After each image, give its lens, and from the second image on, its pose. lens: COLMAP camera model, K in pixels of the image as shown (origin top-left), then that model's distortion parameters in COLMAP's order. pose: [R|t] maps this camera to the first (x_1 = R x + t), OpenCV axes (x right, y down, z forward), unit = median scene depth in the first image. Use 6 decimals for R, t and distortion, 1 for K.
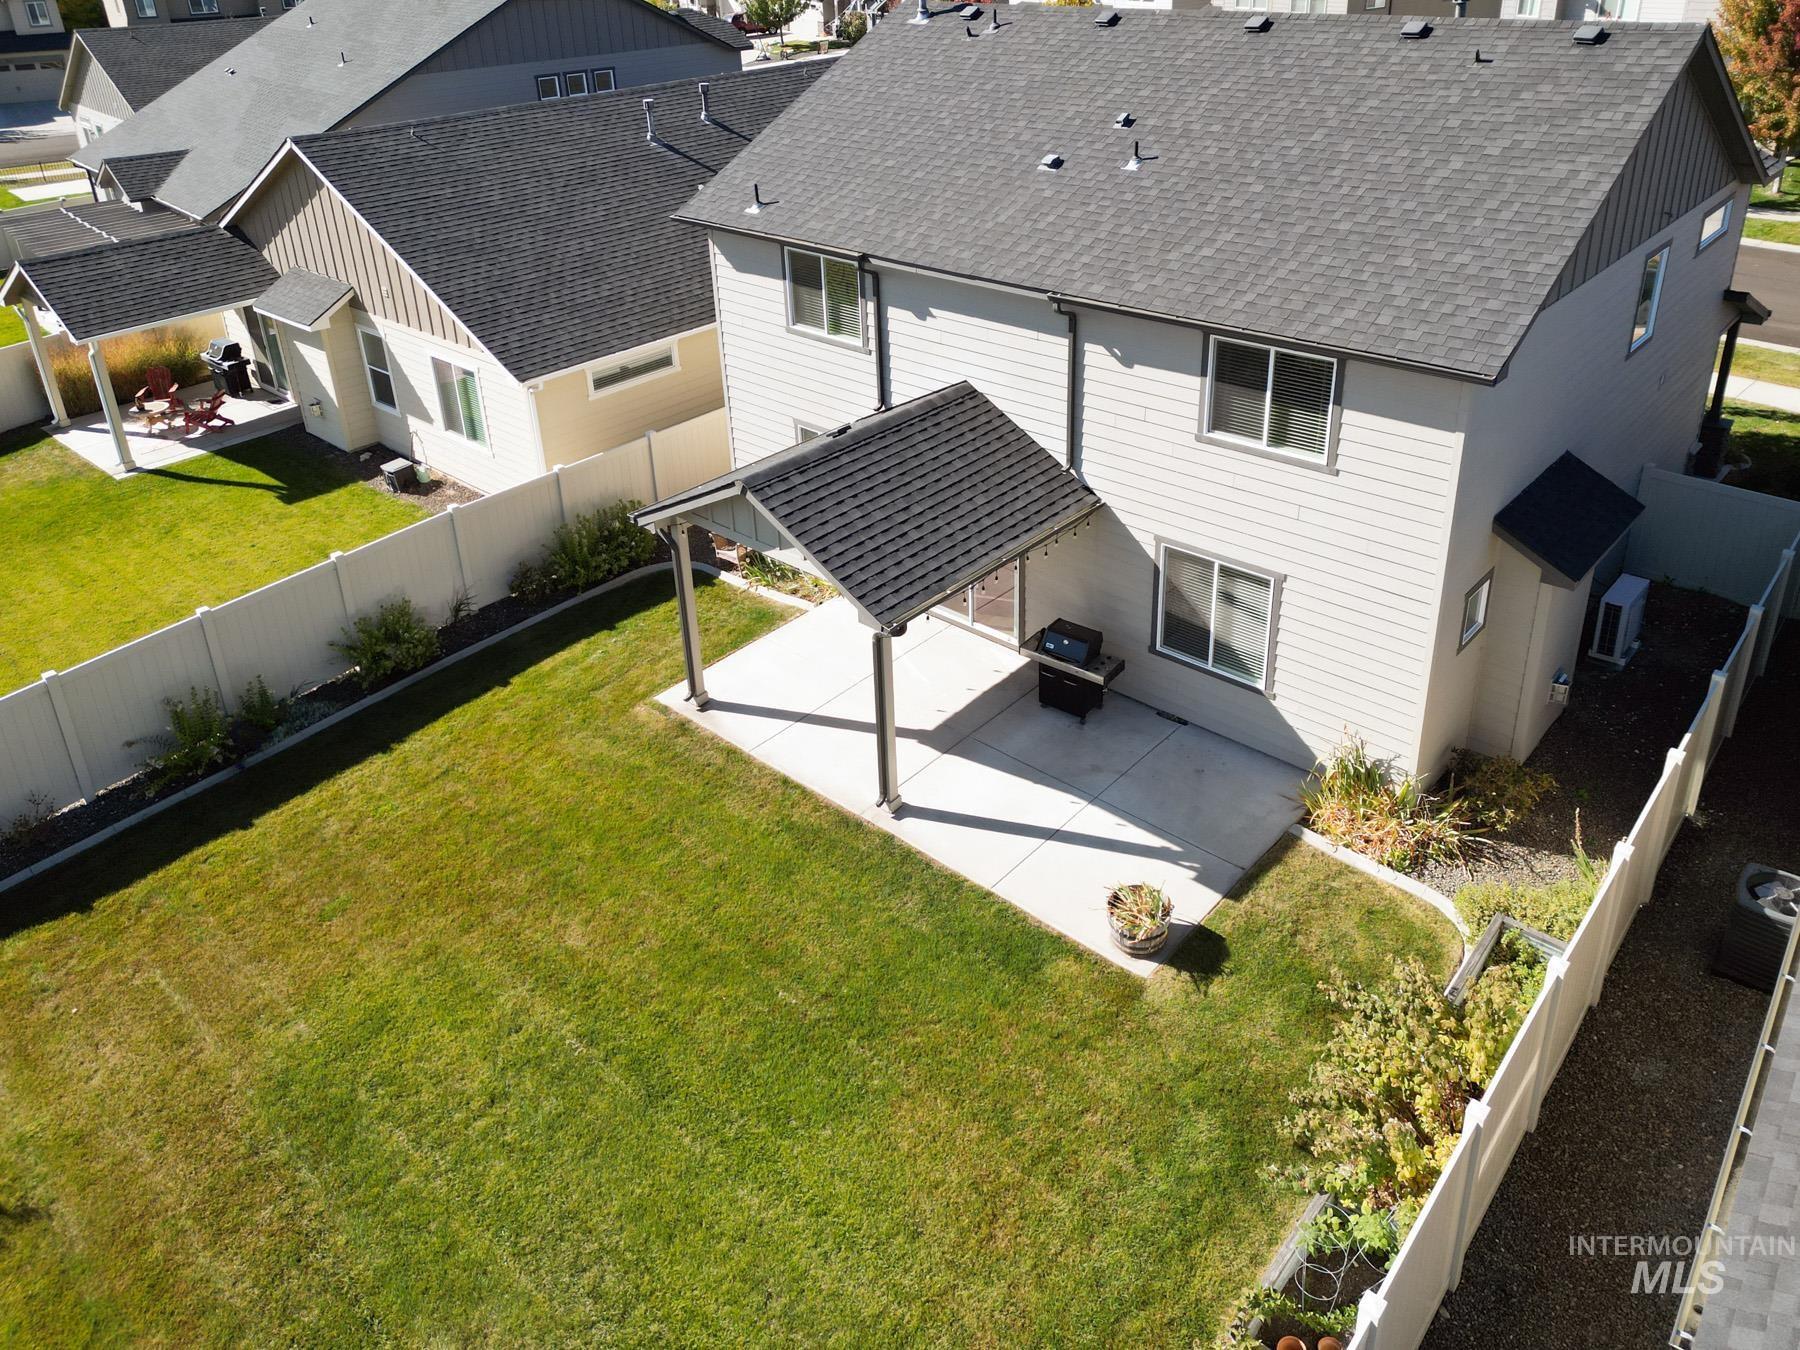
lens RADIAL K [[1302.4, 0, 943.1], [0, 1302.4, 573.8], [0, 0, 1]] dist [0.069164, -0.001260]
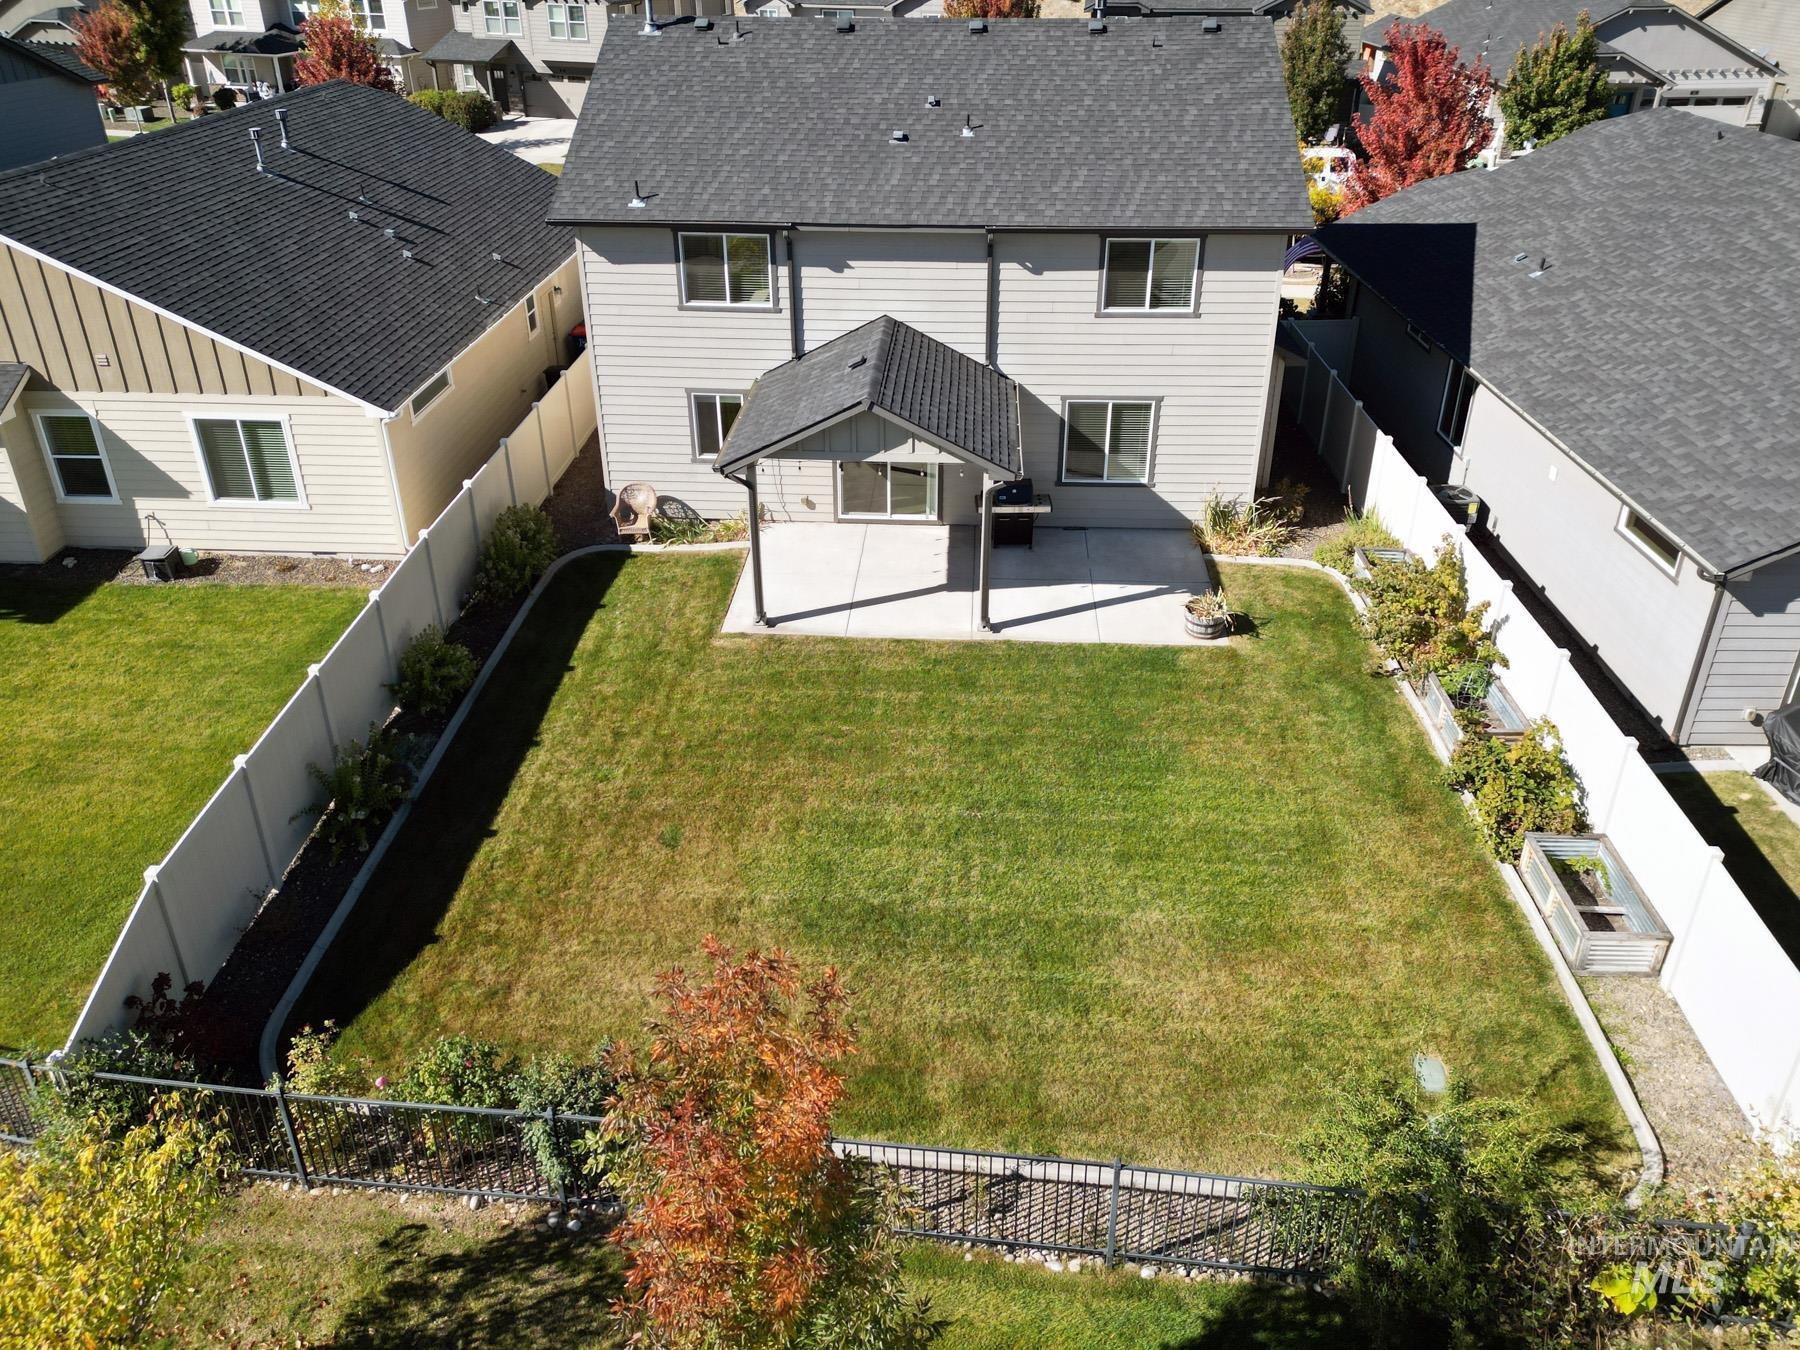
lens RADIAL K [[1261.7, 0, 900.0], [0, 1261.7, 675.0], [0, 0, 1]] dist [0.055365, -0.045945]
pose [[0.774448, -0.301030, 0.556428, -0.807766], [0.269729, 0.952704, 0.140003, 0.018889], [-0.572256, 0.041660, 0.819016, -0.009630]]
